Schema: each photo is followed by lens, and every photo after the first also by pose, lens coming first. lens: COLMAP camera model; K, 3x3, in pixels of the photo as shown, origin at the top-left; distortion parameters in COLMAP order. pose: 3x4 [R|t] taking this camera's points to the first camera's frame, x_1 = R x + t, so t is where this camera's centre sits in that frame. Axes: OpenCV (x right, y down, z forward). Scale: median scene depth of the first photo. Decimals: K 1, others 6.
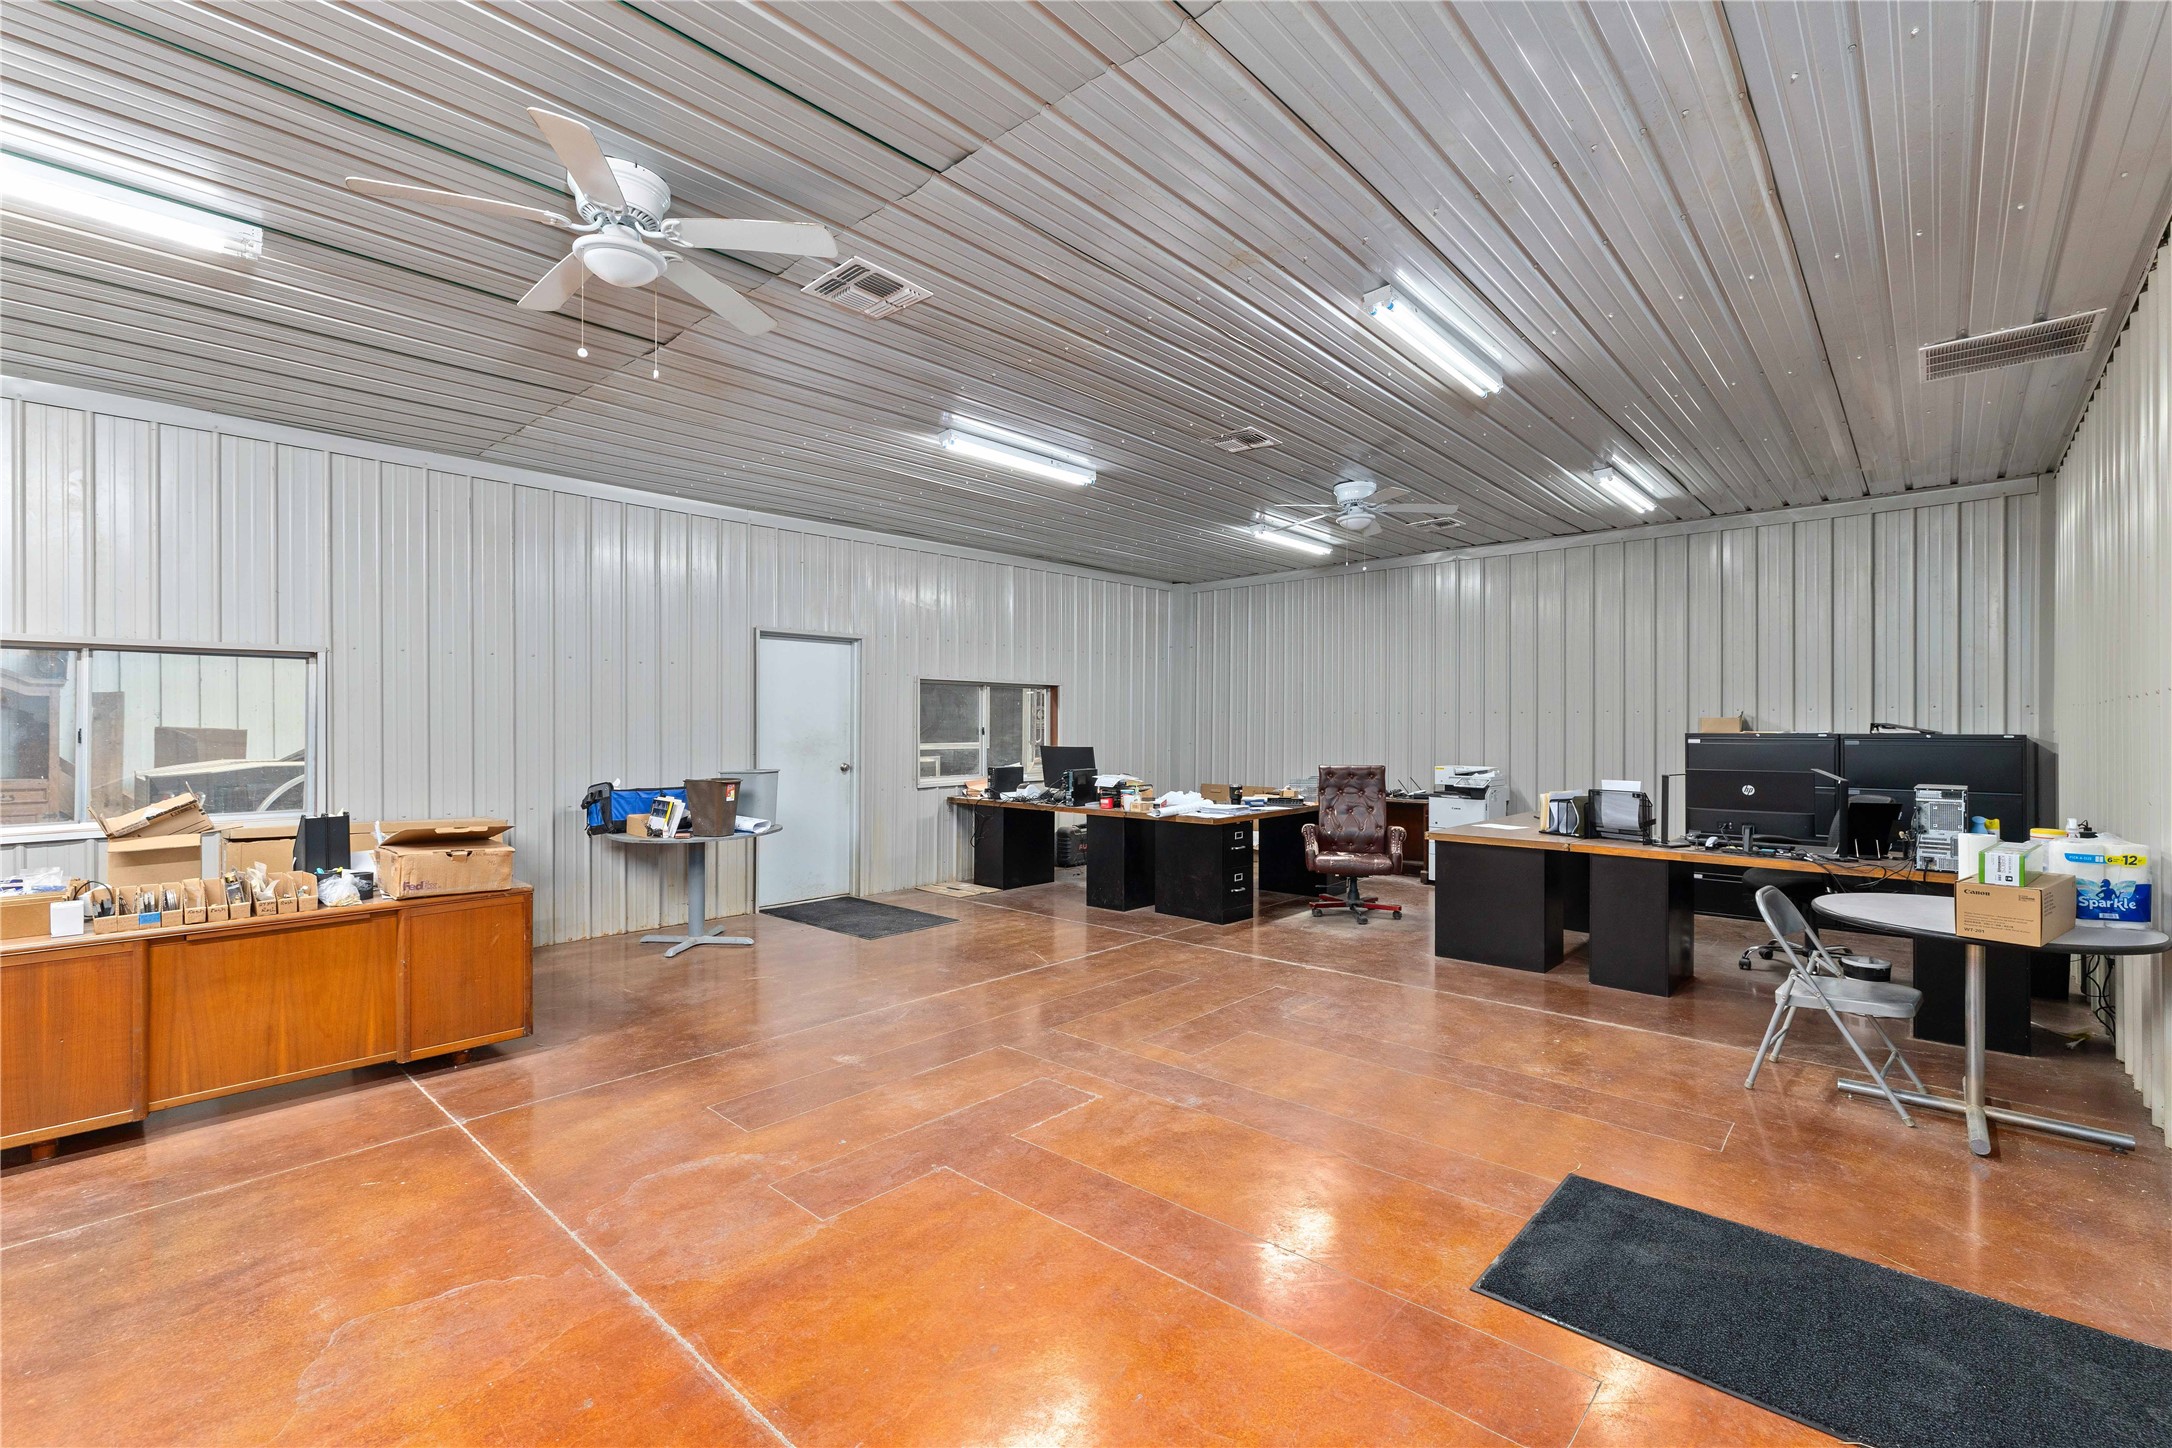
lens RADIAL K [[949.6, 0, 1070.3], [0, 949.6, 720.1], [0, 0, 1]] dist [0.000674, -0.000217]
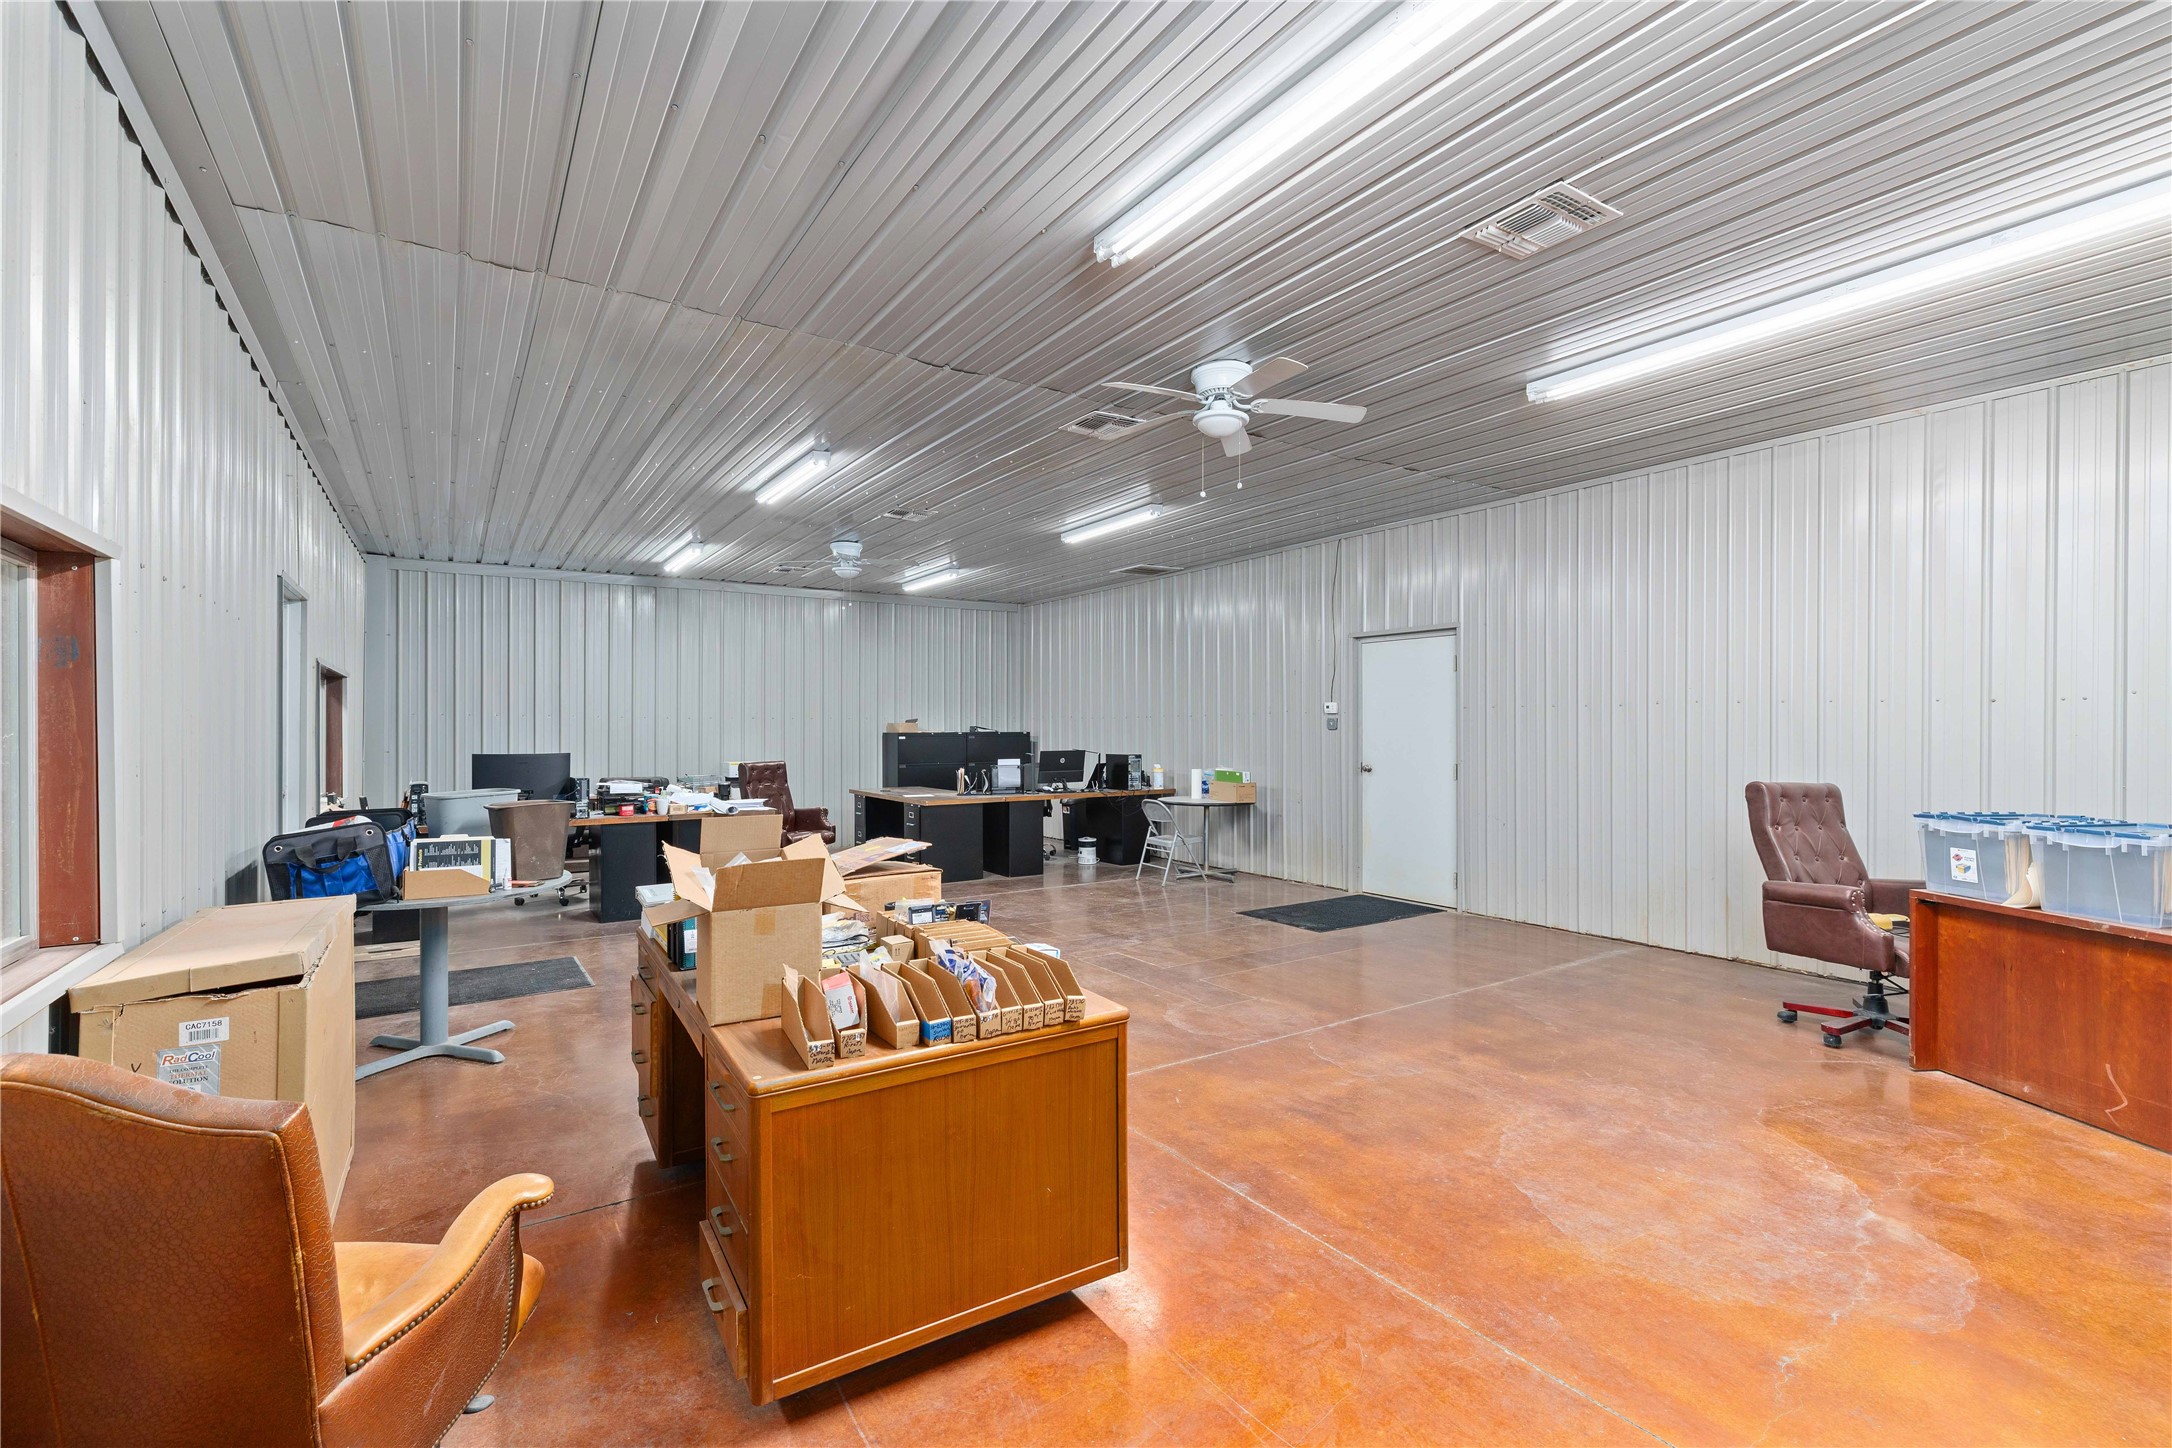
lens RADIAL K [[949.6, 0, 1070.3], [0, 949.6, 720.1], [0, 0, 1]] dist [0.000674, -0.000217]
pose [[0.245390, 0.006732, 0.969401, -1.323453], [-0.004873, 0.999972, -0.005710, 0.000958], [-0.969412, -0.003323, 0.245416, 0.559549]]
